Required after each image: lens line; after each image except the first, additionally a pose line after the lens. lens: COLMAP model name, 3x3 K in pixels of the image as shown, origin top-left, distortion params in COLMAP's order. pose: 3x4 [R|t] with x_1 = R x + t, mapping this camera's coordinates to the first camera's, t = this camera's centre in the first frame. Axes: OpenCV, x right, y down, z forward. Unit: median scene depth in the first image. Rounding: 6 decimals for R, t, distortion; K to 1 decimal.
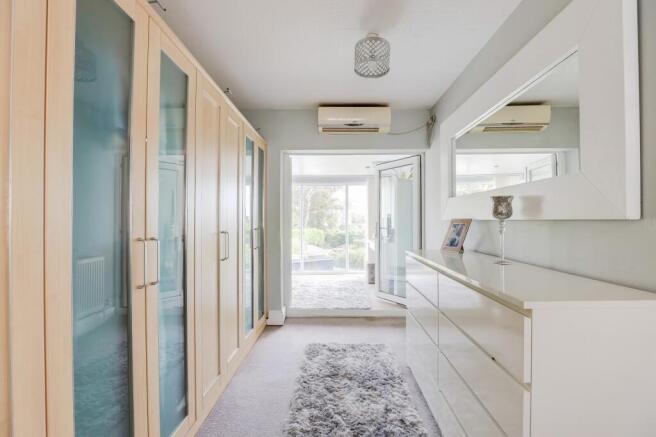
lens RADIAL K [[314.9, 0, 329.5], [0, 314.9, 219.2], [0, 0, 1]] dist [0.000790, 0.000105]
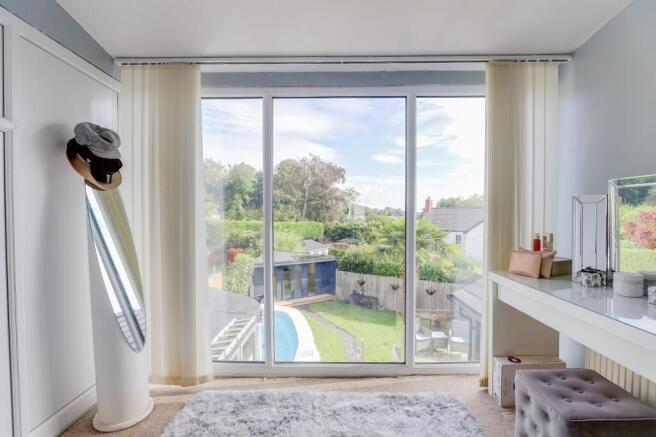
lens RADIAL K [[314.9, 0, 327.9], [0, 314.9, 219.1], [0, 0, 1]] dist [0.000790, 0.000105]
pose [[0.999998, -0.000156, 0.001957, -0.023380], [0.000109, 0.999707, 0.024191, 0.006952], [-0.001960, -0.024191, 0.999705, 0.404545]]
